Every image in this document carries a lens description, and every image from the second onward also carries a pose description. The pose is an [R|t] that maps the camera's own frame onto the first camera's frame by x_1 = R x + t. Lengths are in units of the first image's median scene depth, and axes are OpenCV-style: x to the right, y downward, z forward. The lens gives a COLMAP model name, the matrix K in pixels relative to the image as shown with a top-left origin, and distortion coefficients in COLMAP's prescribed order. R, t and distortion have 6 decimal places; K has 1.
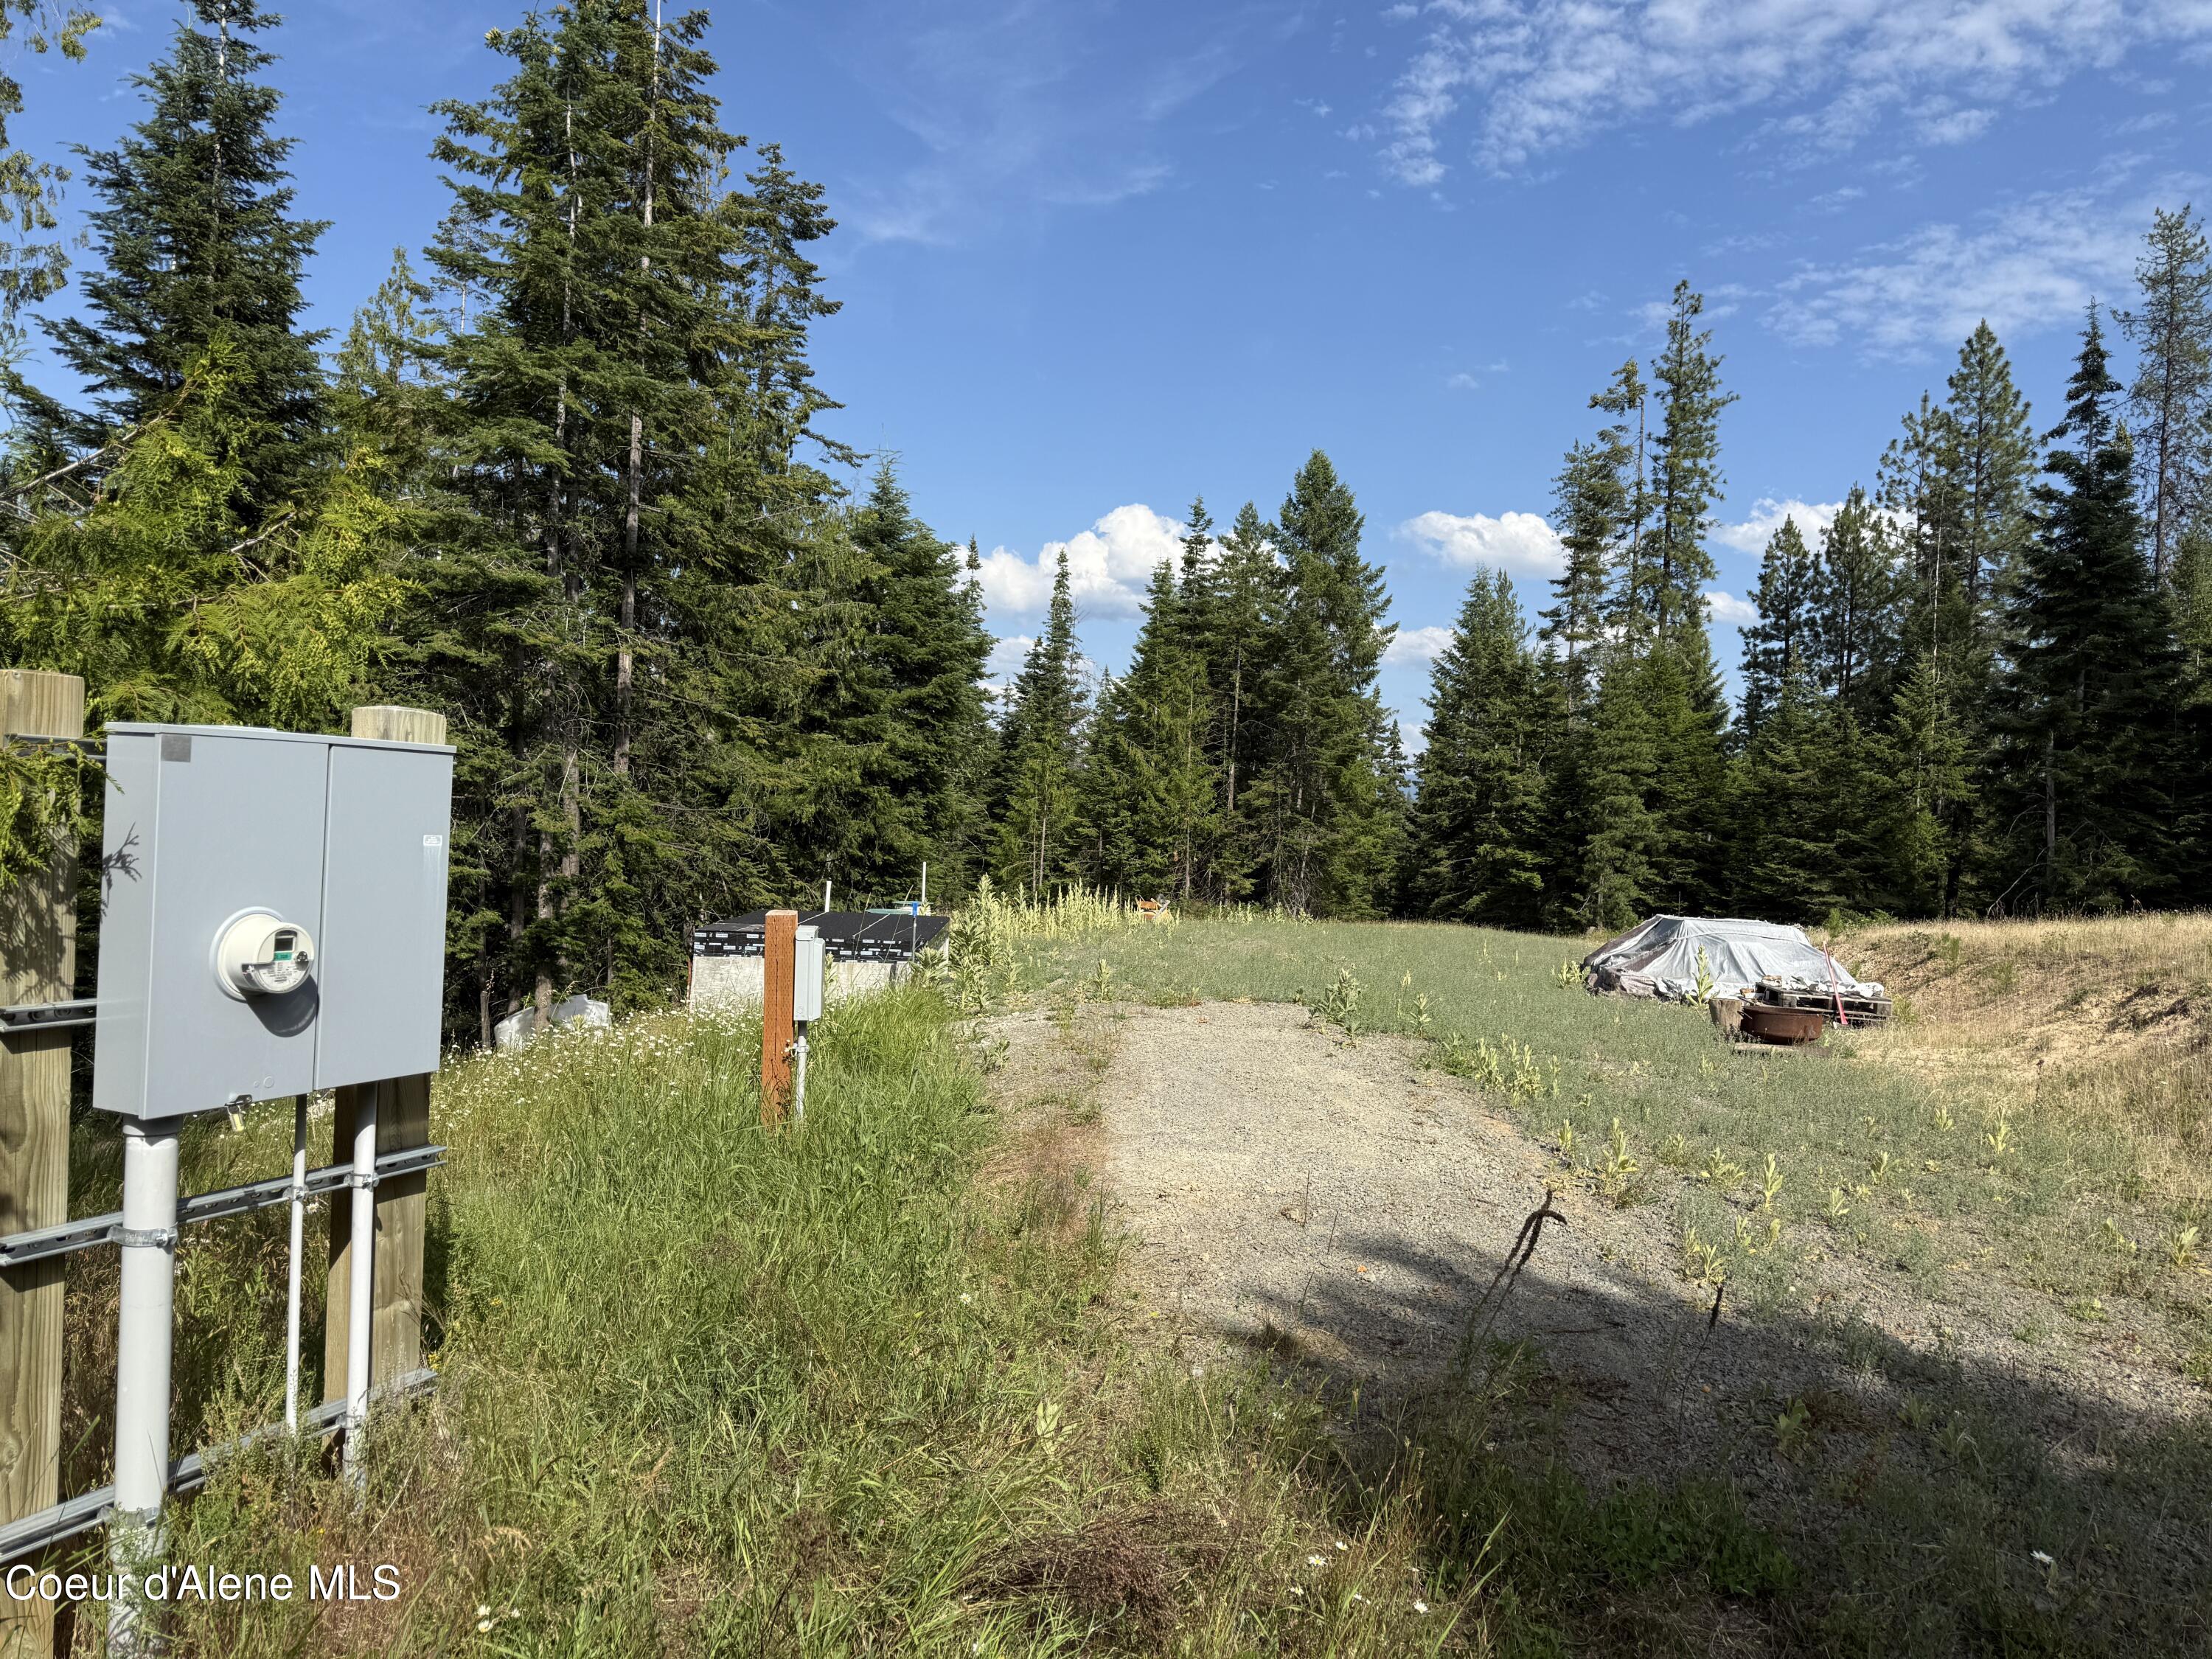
lens RADIAL K [[1550.6, 0, 1109.2], [0, 1550.6, 839.9], [0, 0, 1]] dist [0.013322, -0.010605]
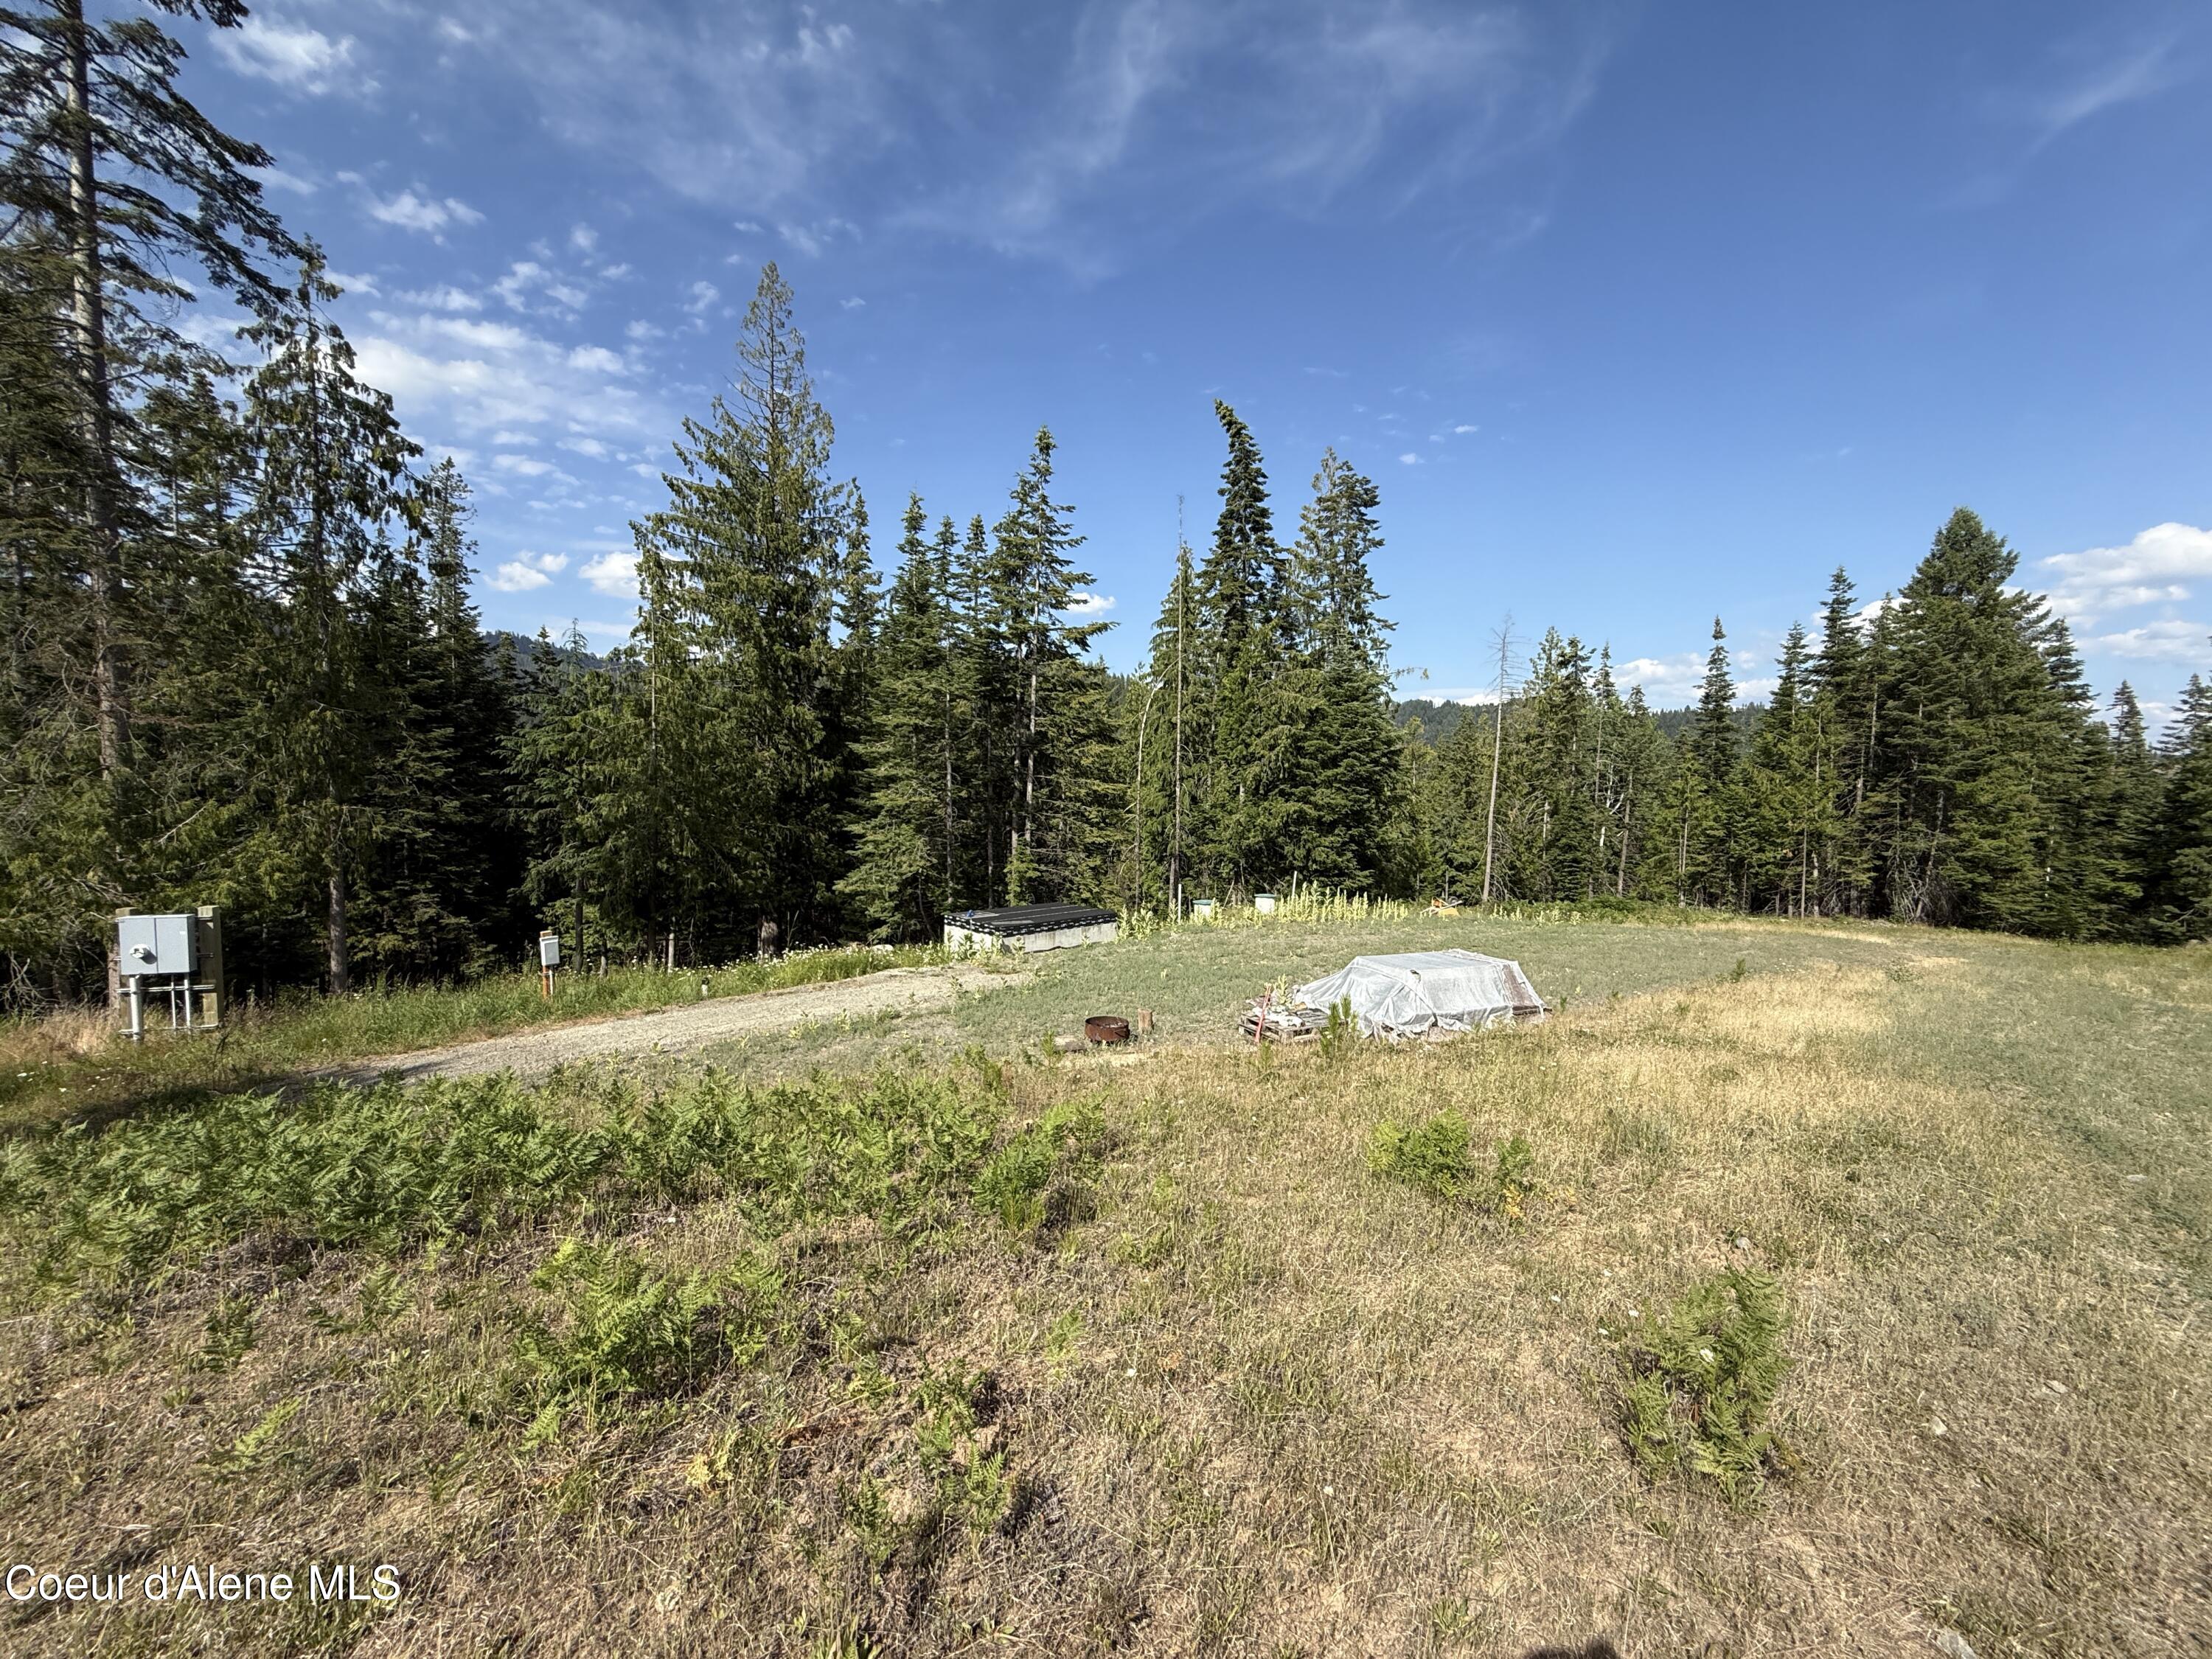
lens RADIAL K [[879.2, 0, 1104.9], [0, 879.2, 820.3], [0, 0, 1]] dist [-0.001065, 0.000399]
pose [[0.638244, -0.003347, -0.769827, 0.480269], [0.007797, 0.999967, 0.002116, -0.045036], [0.769795, -0.007353, 0.638249, 0.168795]]
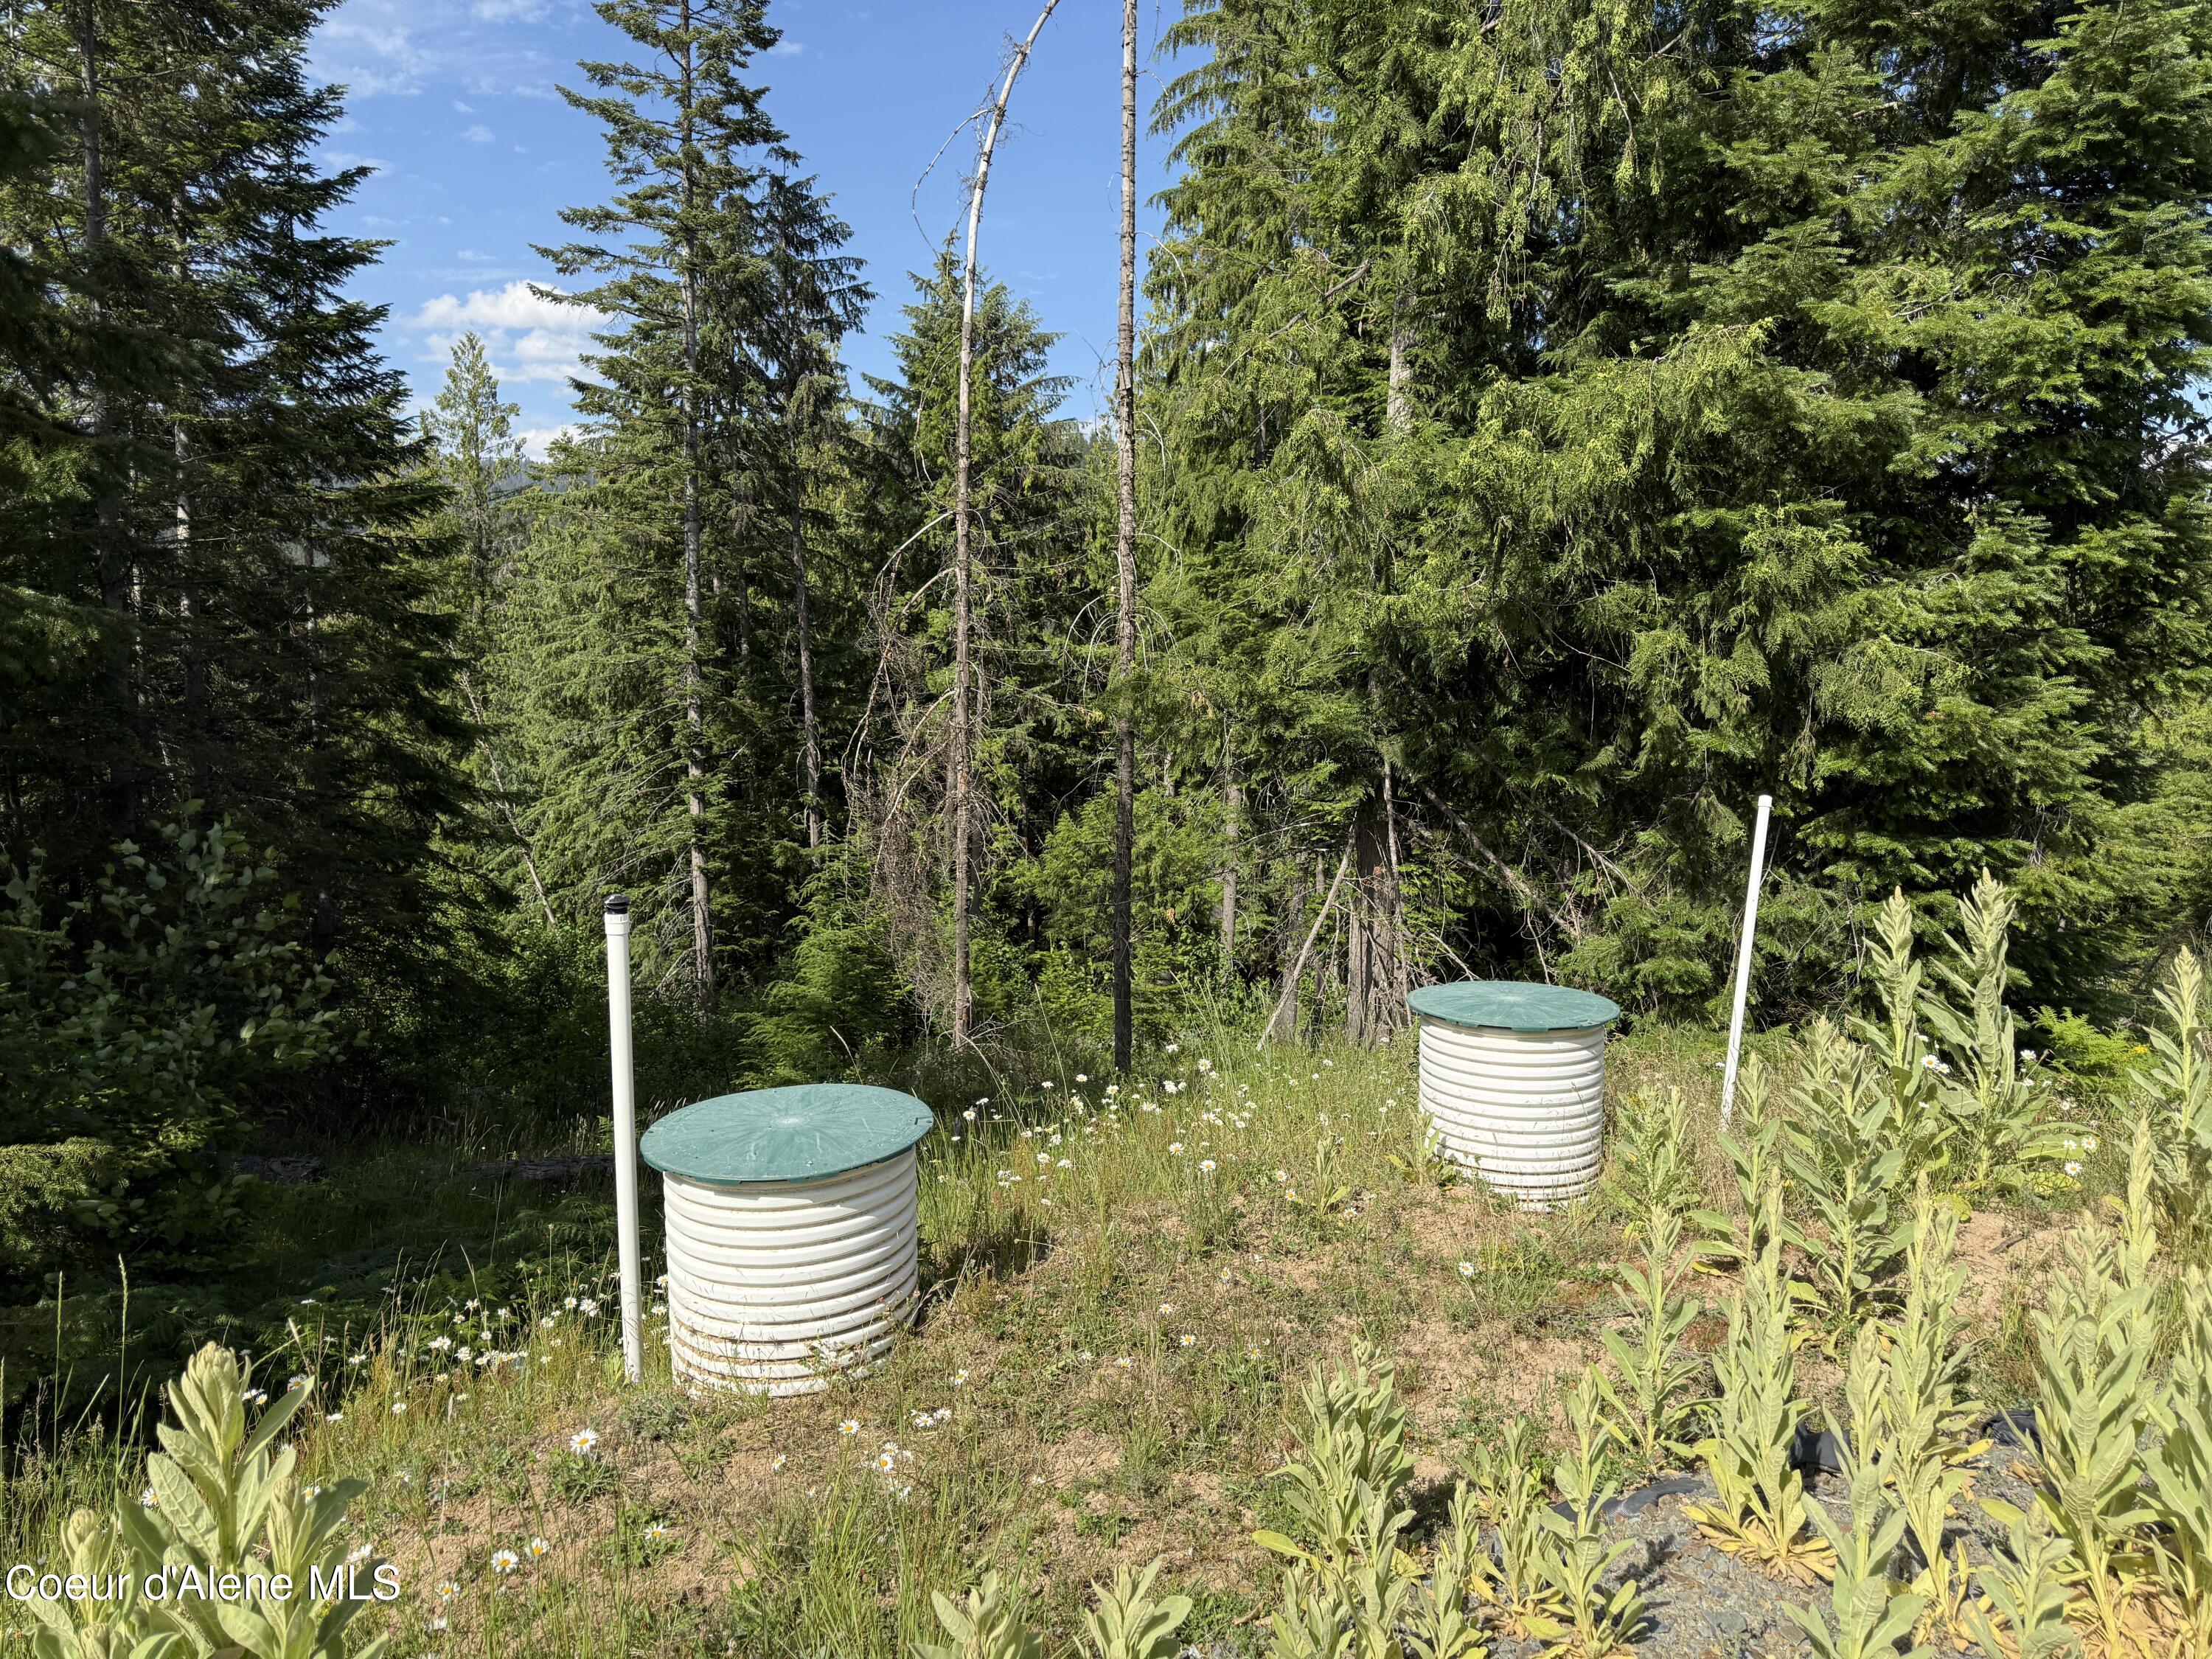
lens RADIAL K [[1550.6, 0, 1105.3], [0, 1550.6, 849.5], [0, 0, 1]] dist [0.013322, -0.010605]
pose [[0.565883, 0.057460, -0.822481, 0.012591], [0.012791, 0.996837, 0.078441, 0.003324], [0.824387, -0.054909, 0.563358, 0.733864]]
